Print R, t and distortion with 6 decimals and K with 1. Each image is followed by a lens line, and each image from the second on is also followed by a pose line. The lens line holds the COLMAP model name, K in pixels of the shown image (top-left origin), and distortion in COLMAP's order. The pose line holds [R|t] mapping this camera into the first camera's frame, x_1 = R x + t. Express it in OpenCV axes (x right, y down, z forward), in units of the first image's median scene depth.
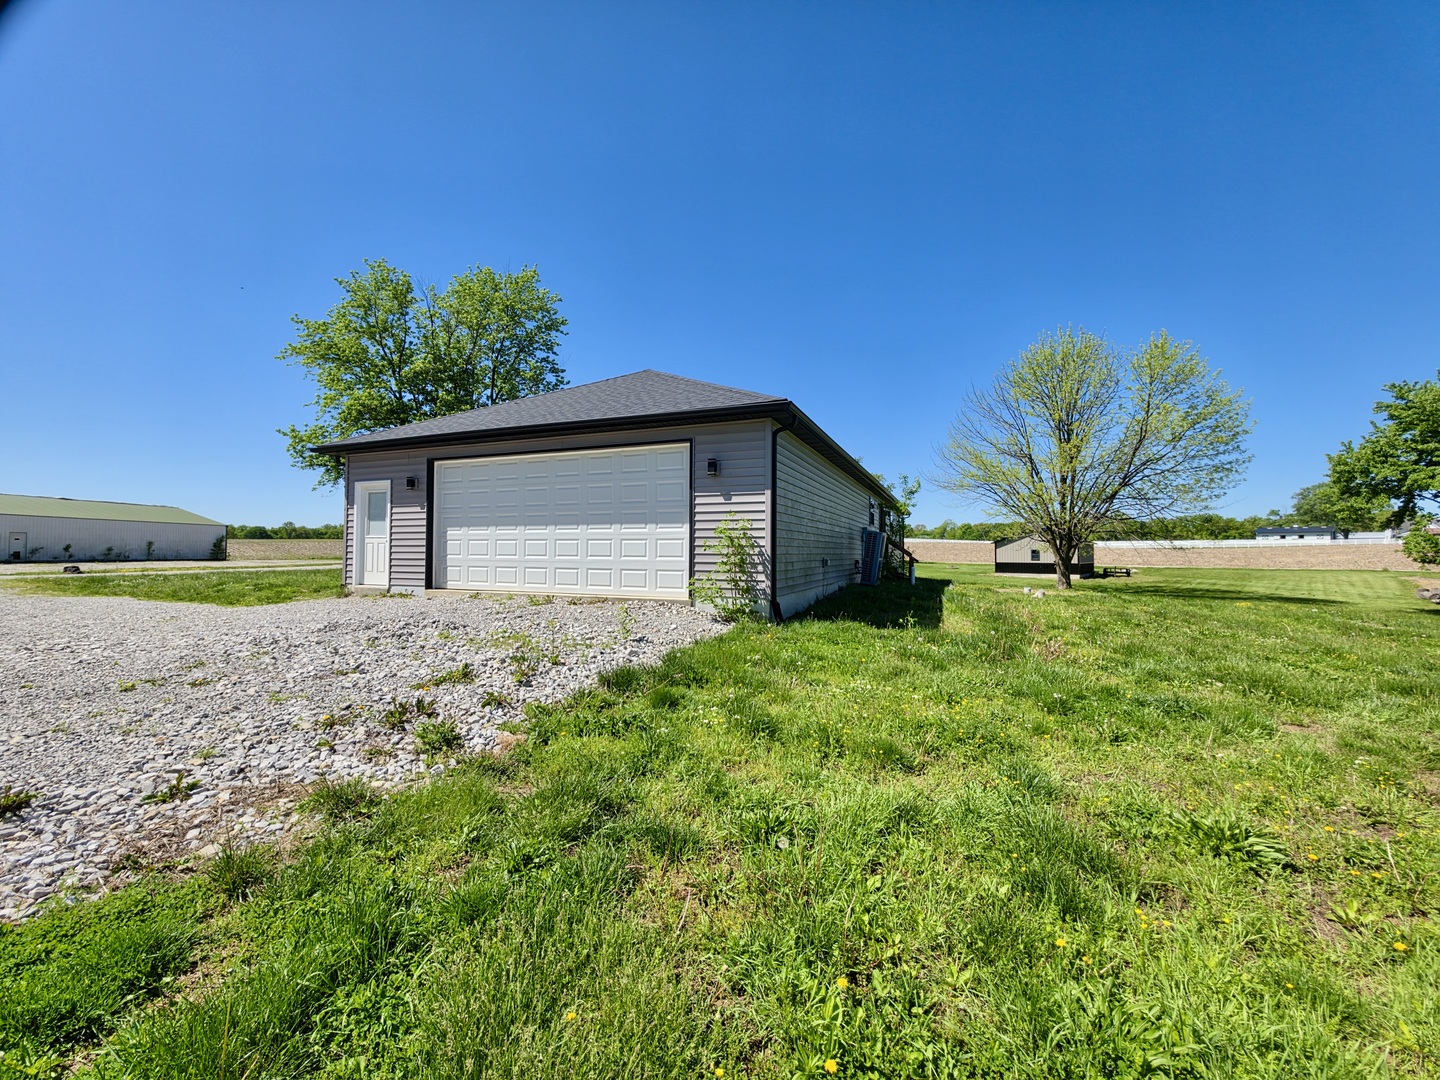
lens RADIAL K [[573.4, 0, 713.8], [0, 573.4, 535.0], [0, 0, 1]] dist [0.009112, -0.006636]
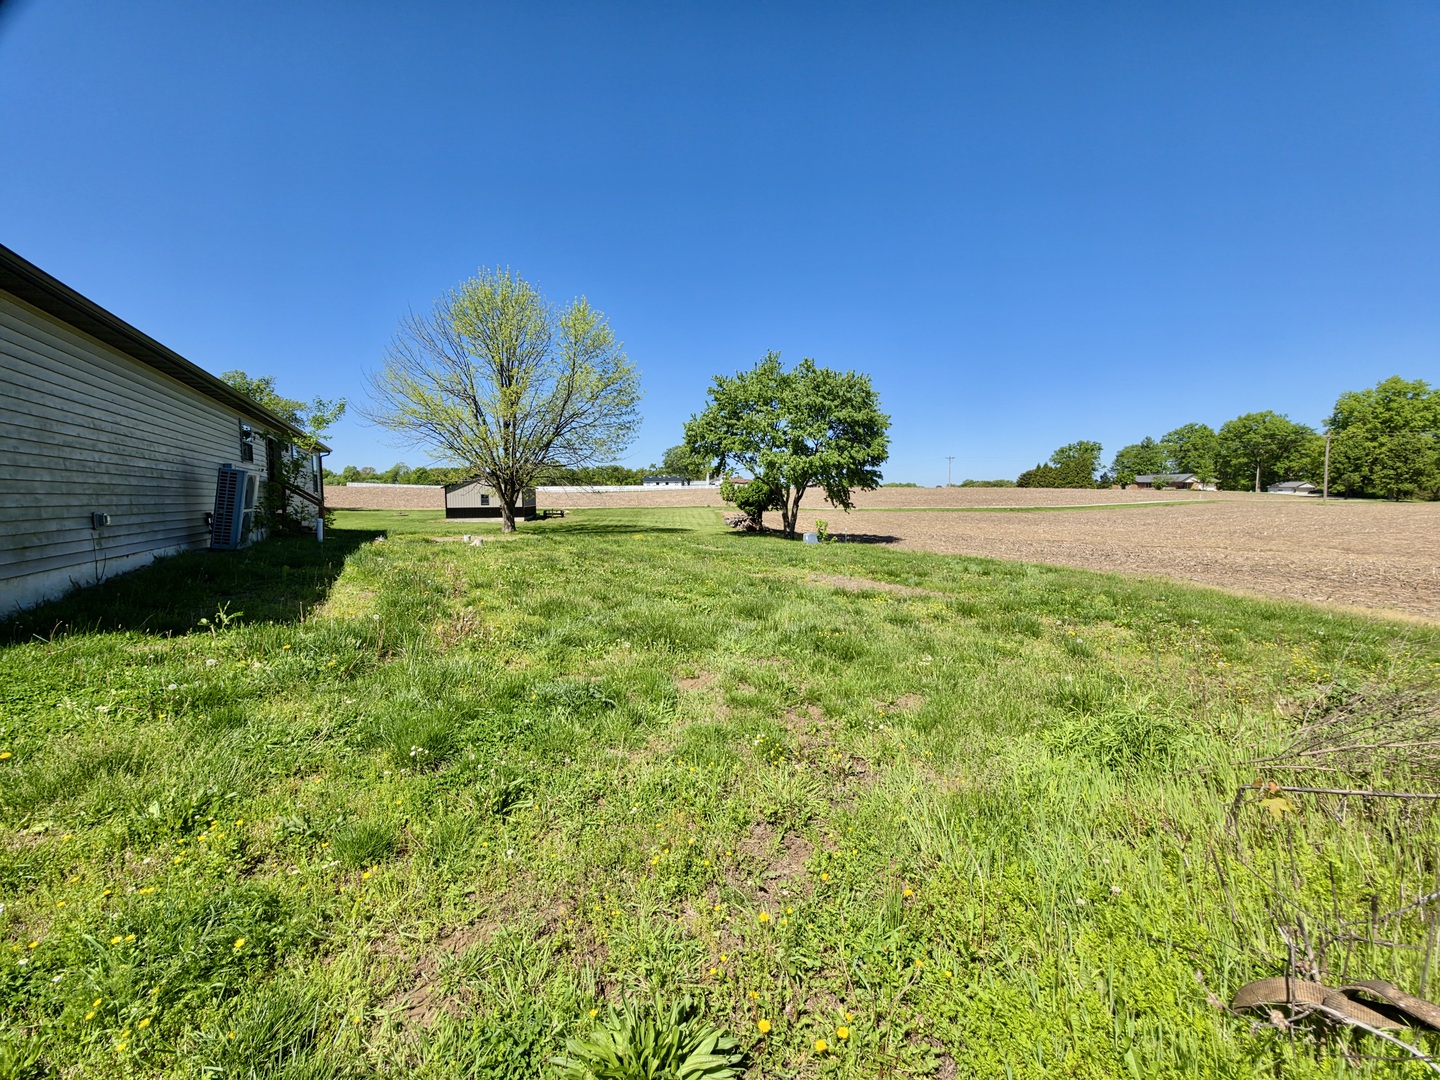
lens RADIAL K [[573.4, 0, 718.0], [0, 573.4, 532.4], [0, 0, 1]] dist [0.009112, -0.006636]
pose [[0.632745, -0.060145, 0.772021, 0.053468], [-0.010289, 0.996238, 0.086046, 0.001663], [-0.774292, -0.062389, 0.629746, 0.062713]]
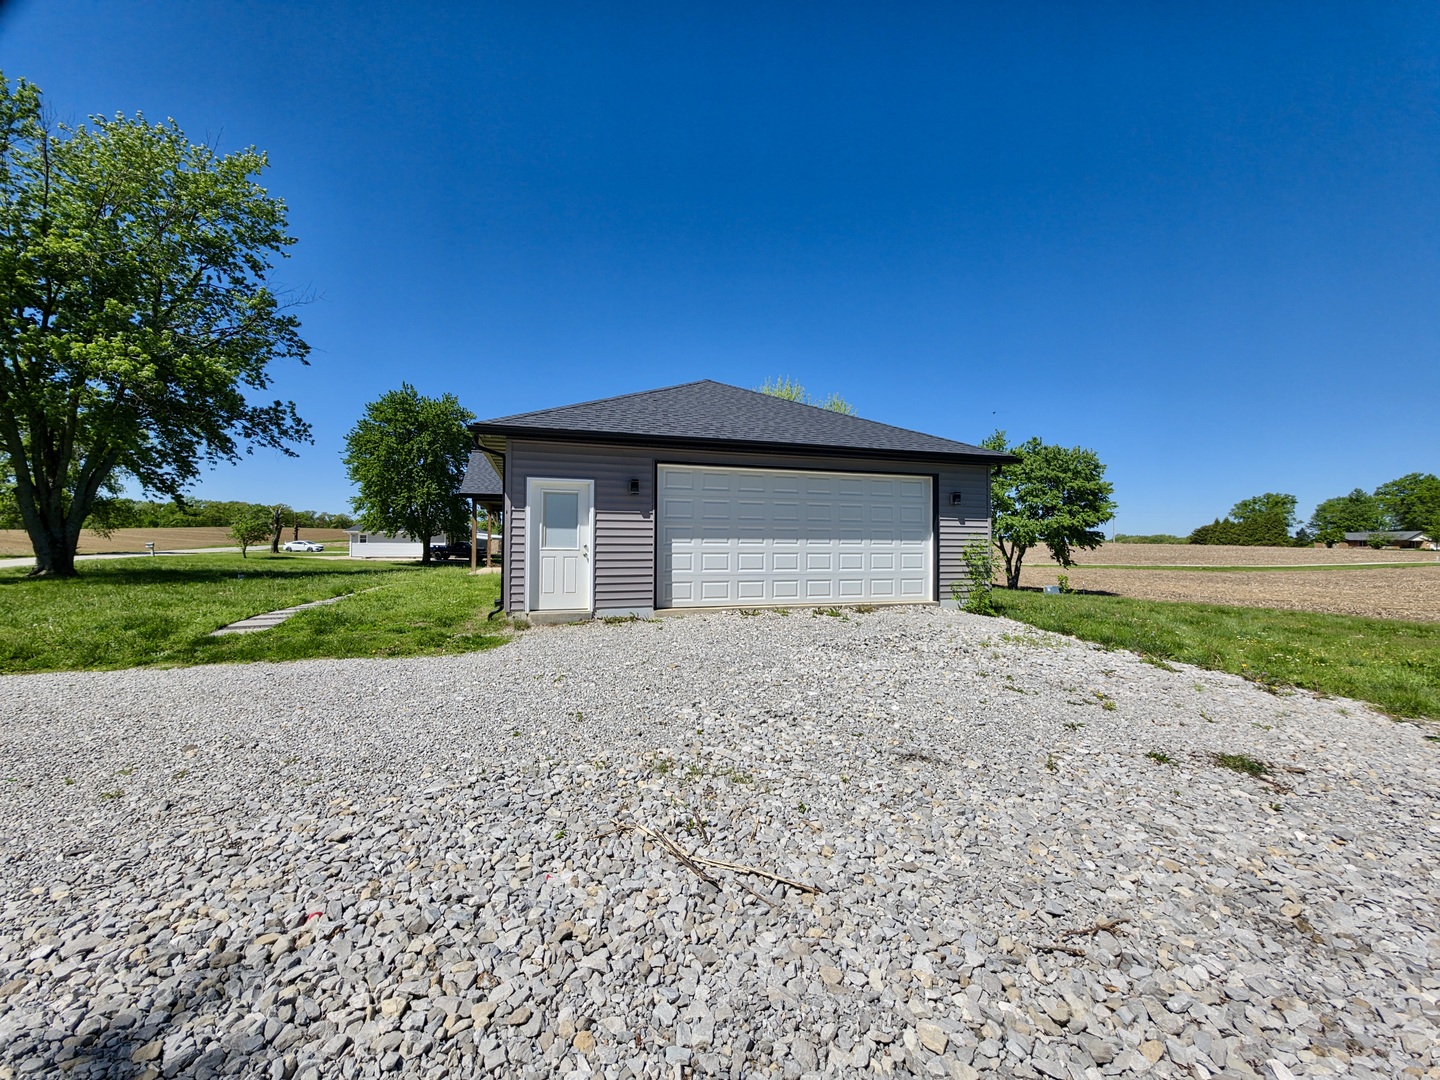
lens RADIAL K [[573.4, 0, 718.7], [0, 573.4, 537.6], [0, 0, 1]] dist [0.009112, -0.006636]
pose [[0.770460, 0.008841, 0.637428, -0.369111], [-0.018070, 0.999805, 0.007973, -0.008971], [-0.637233, -0.017661, 0.770469, 0.099709]]
